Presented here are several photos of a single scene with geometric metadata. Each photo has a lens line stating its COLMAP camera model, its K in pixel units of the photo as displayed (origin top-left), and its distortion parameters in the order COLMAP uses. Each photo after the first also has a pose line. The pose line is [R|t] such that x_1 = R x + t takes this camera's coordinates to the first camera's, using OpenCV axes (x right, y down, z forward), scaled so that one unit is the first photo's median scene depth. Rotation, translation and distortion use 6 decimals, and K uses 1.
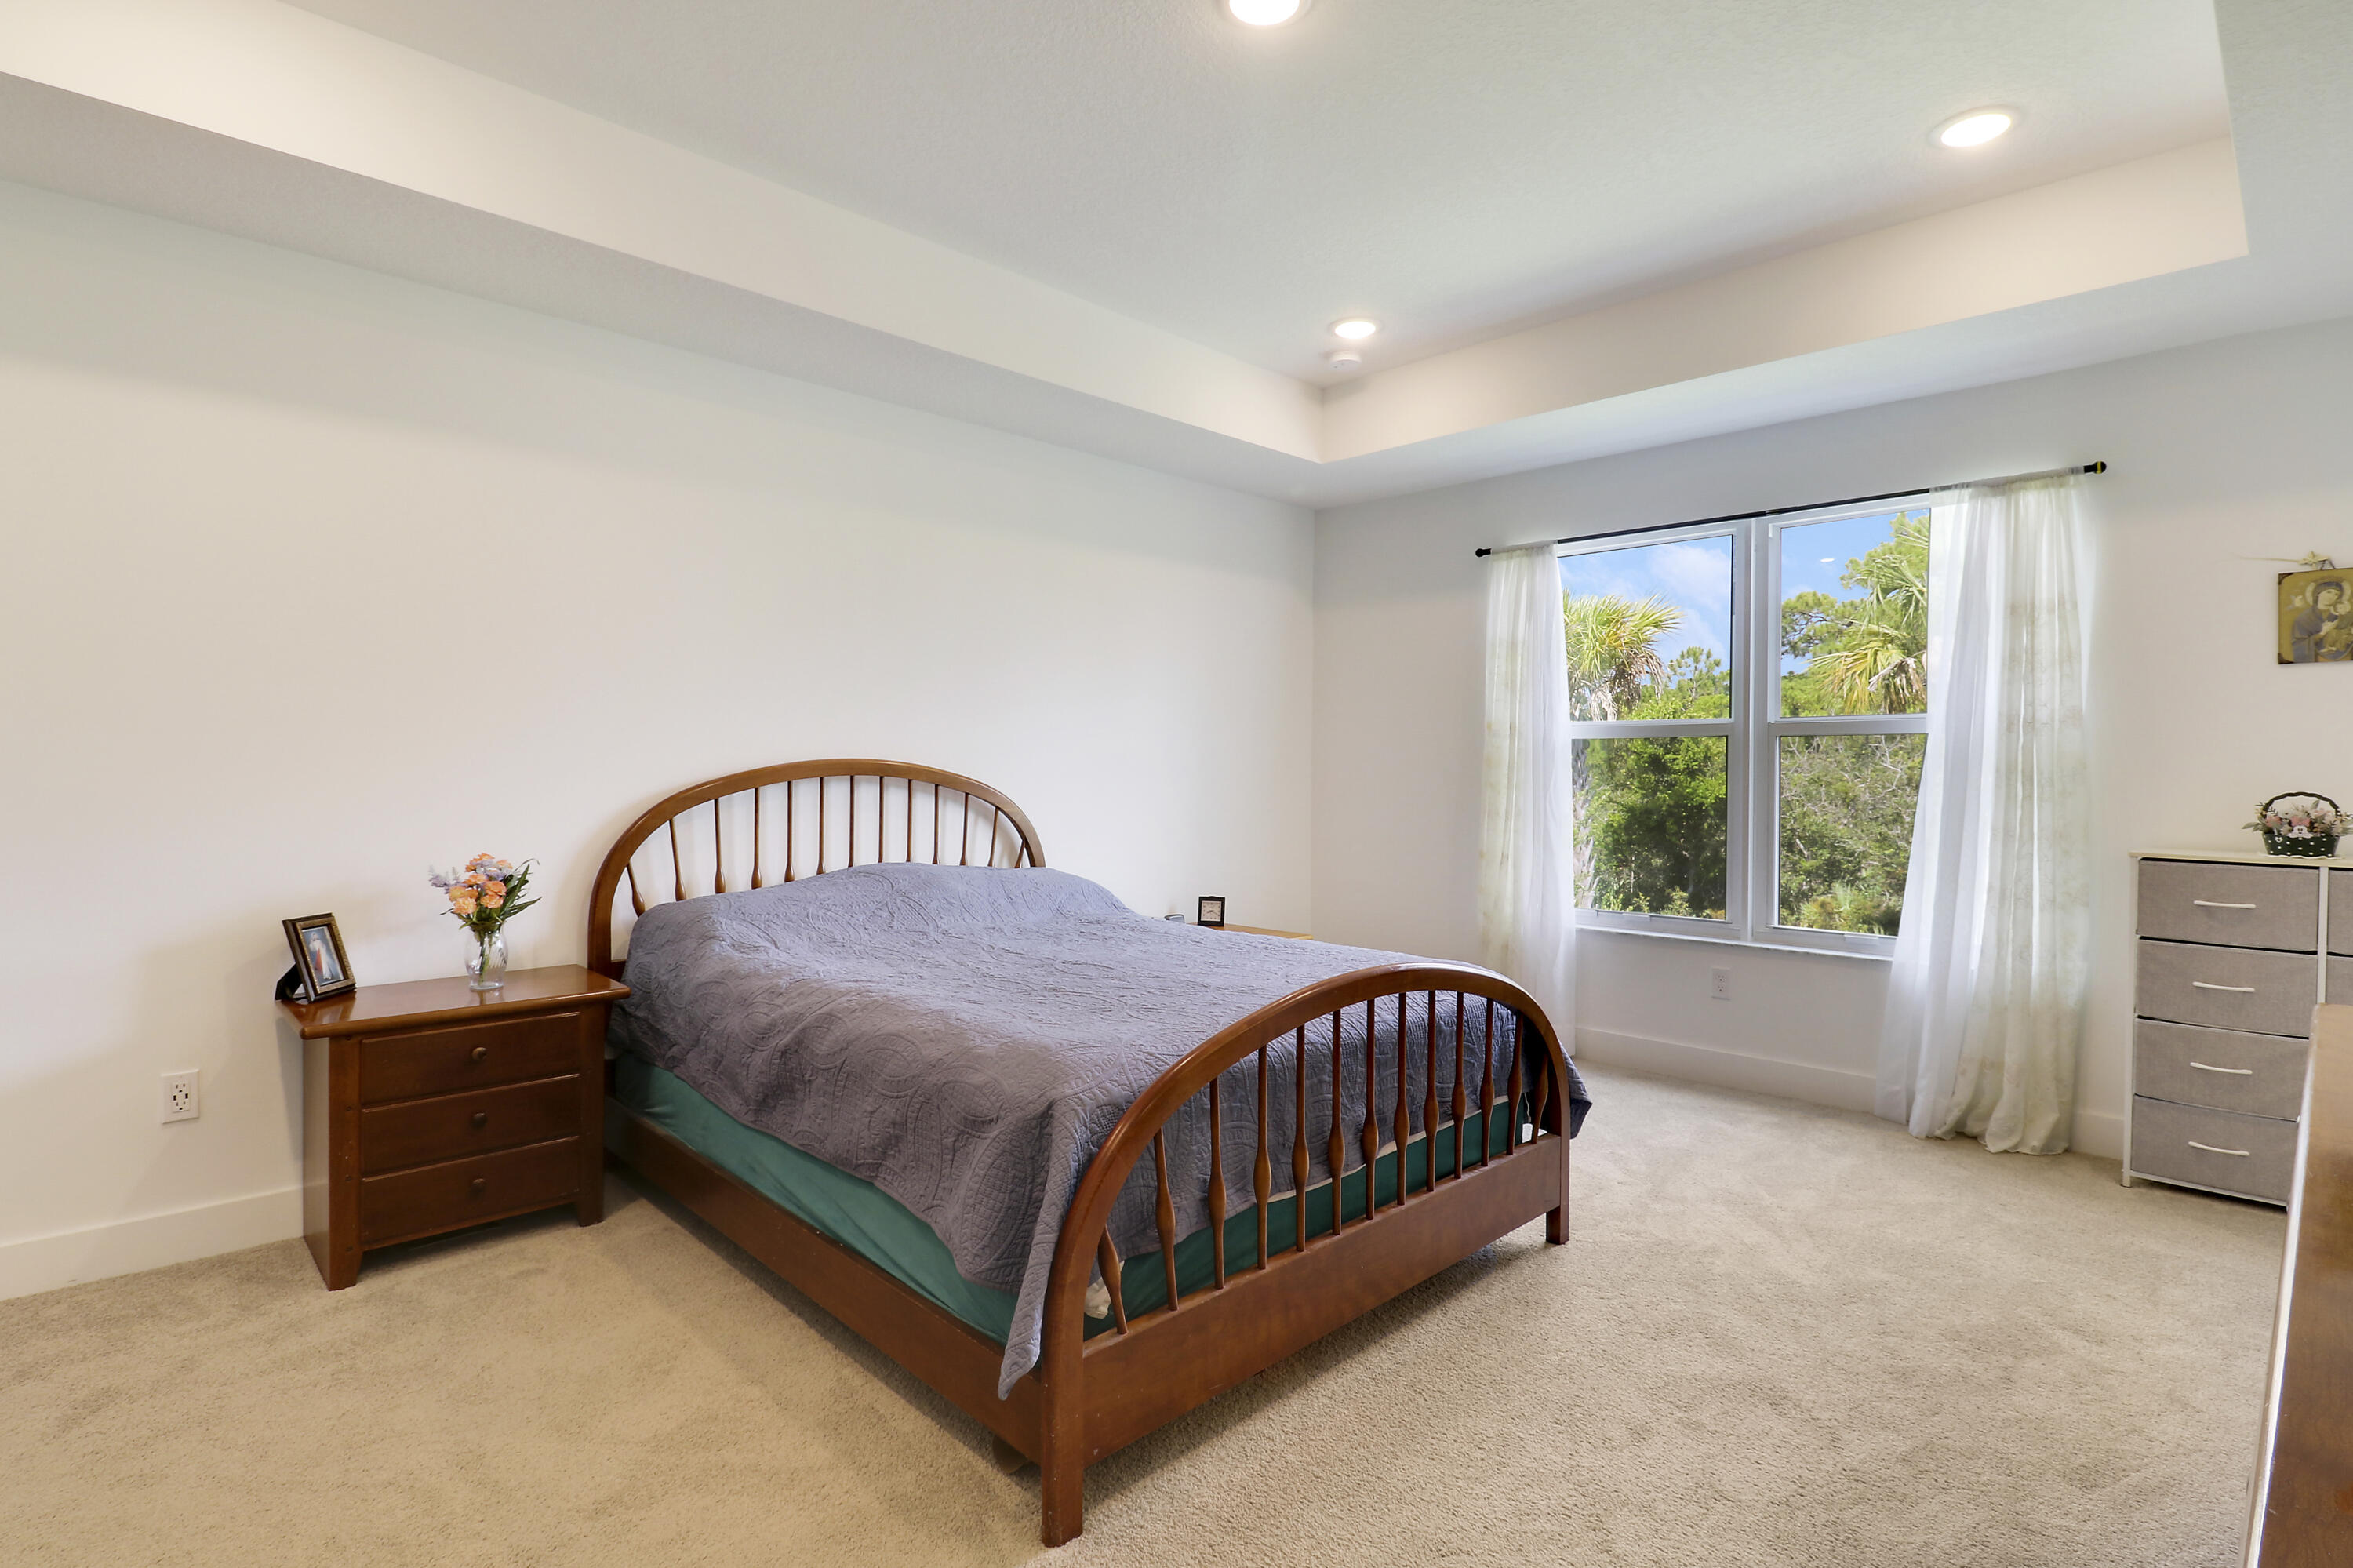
lens RADIAL K [[1158.5, 0, 1173.7], [0, 1158.5, 804.2], [0, 0, 1]] dist [-0.000879, -0.022437]
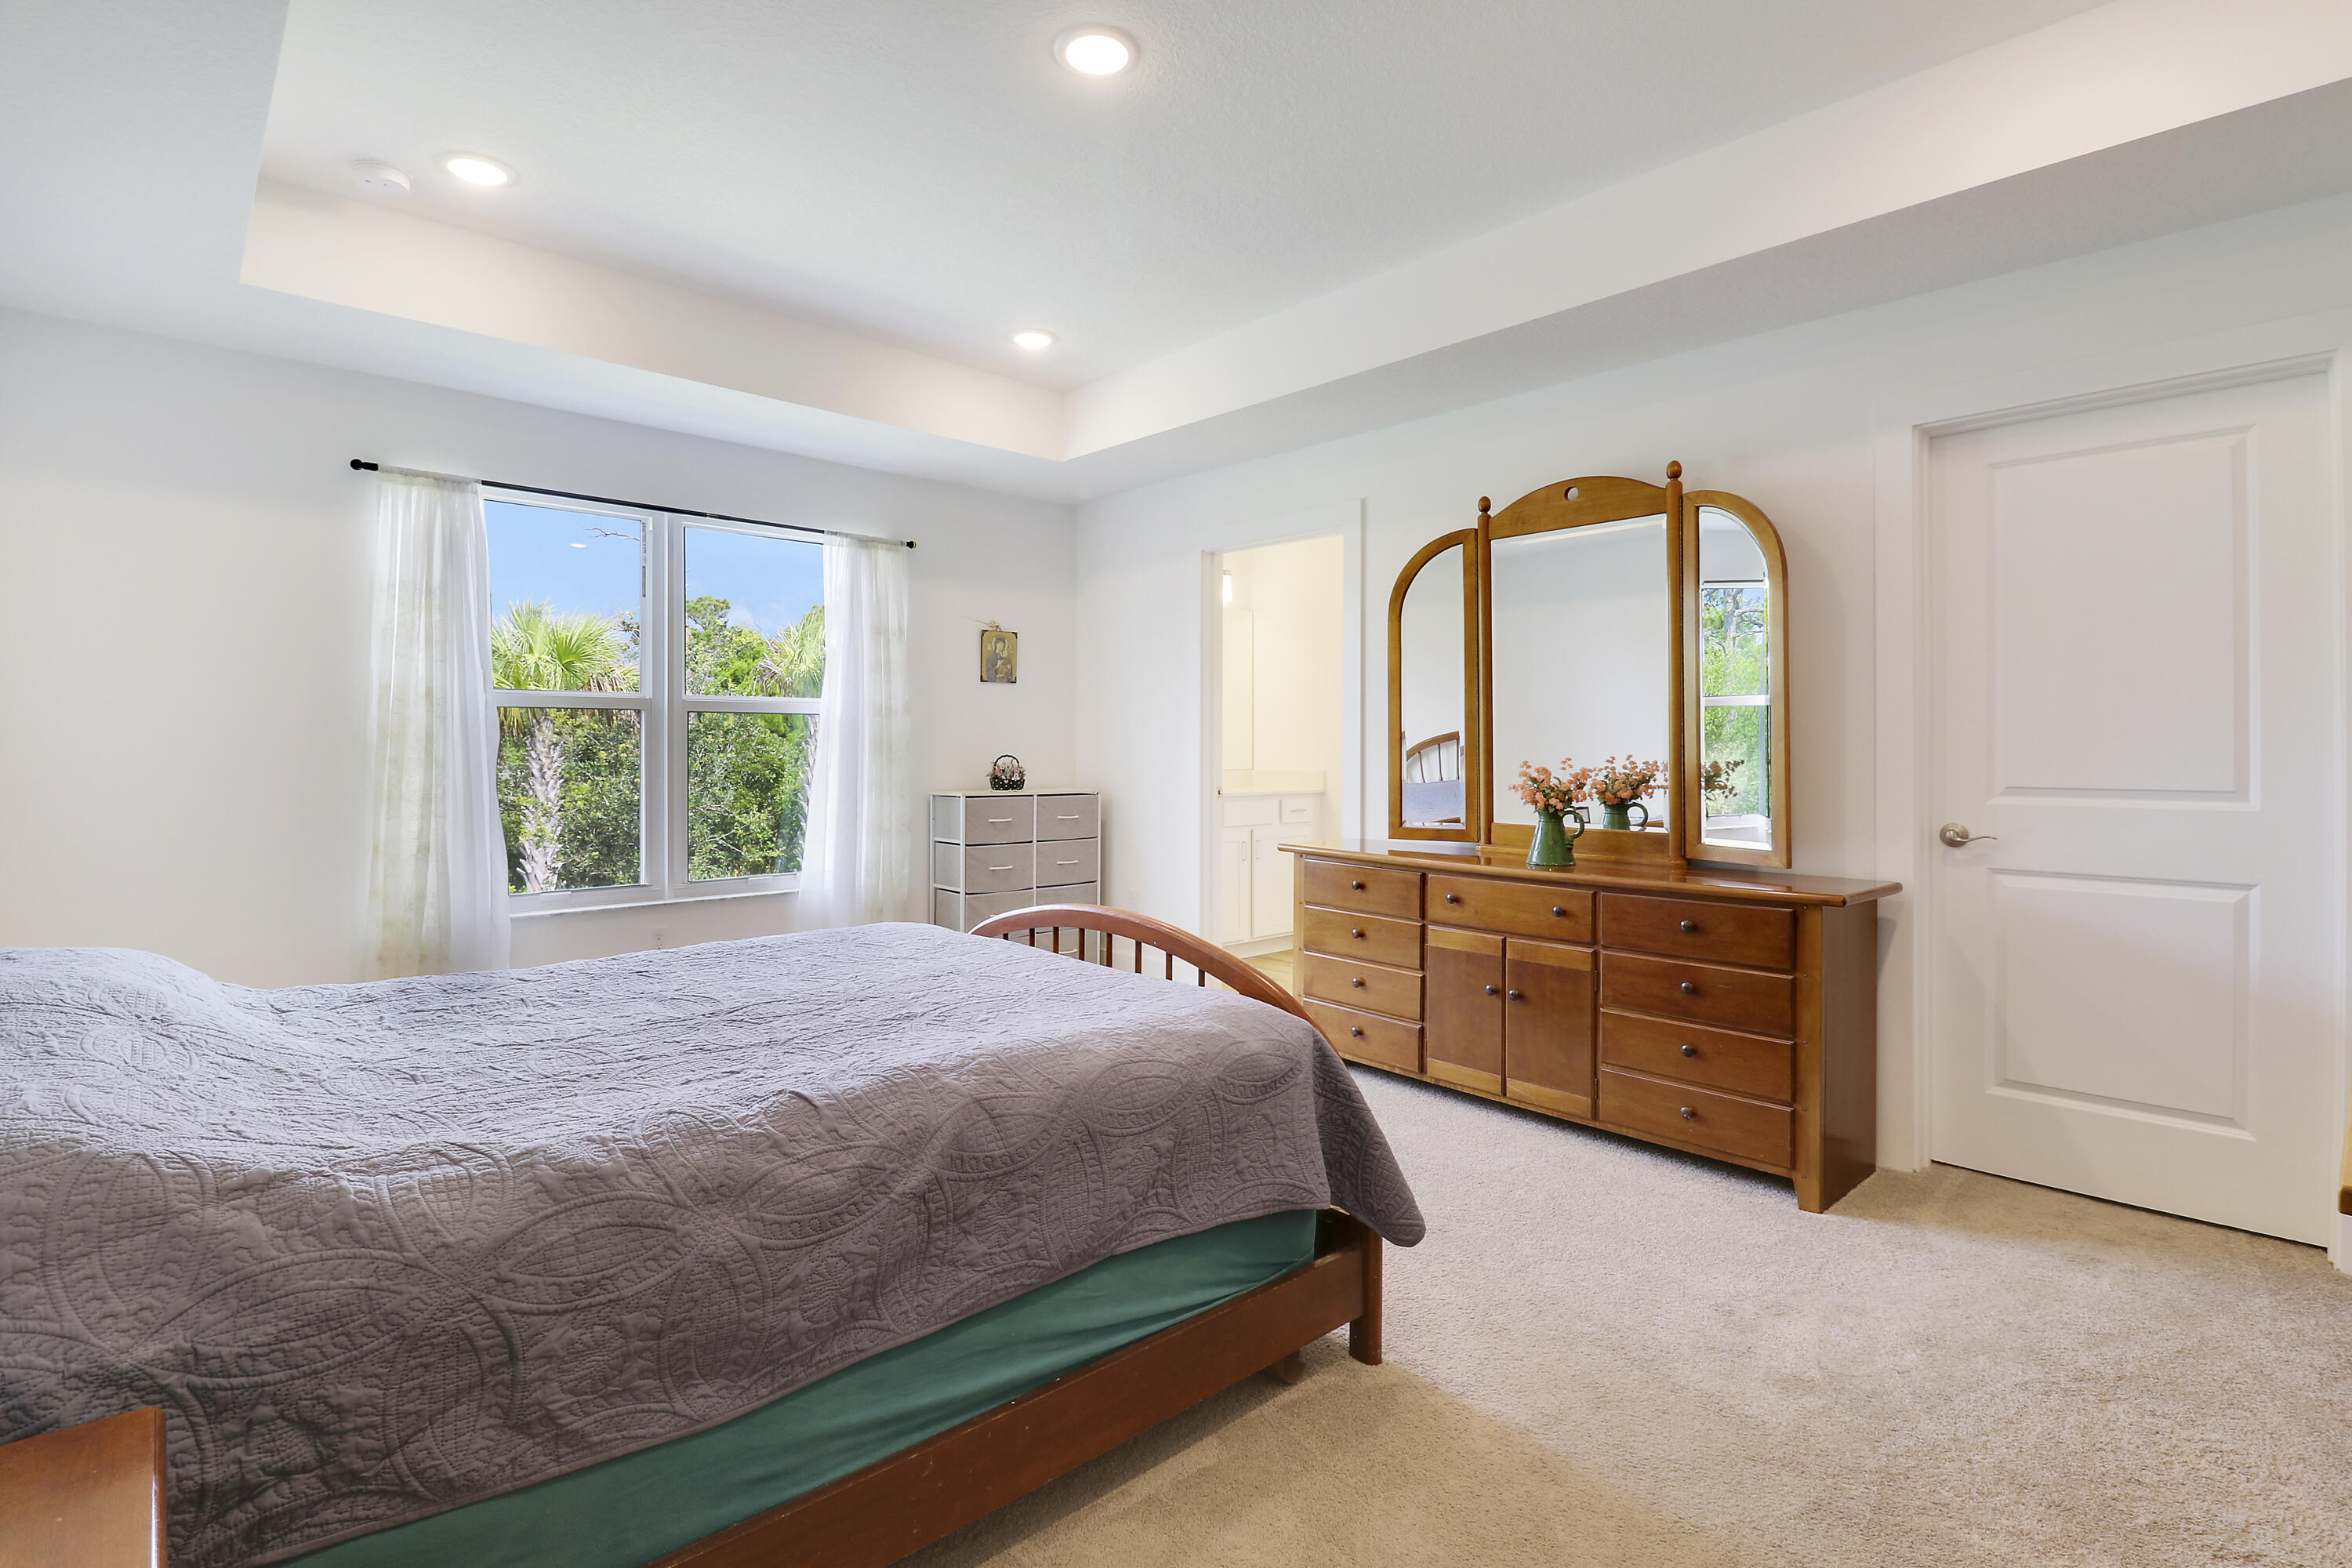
lens RADIAL K [[1104.0, 0, 1170.2], [0, 1104.0, 786.5], [0, 0, 1]] dist [0.002583, -0.012822]
pose [[0.035313, -0.041462, 0.998516, -0.672264], [0.022847, 0.998911, 0.040670, -0.023120], [-0.999115, 0.021377, 0.036222, 0.605986]]
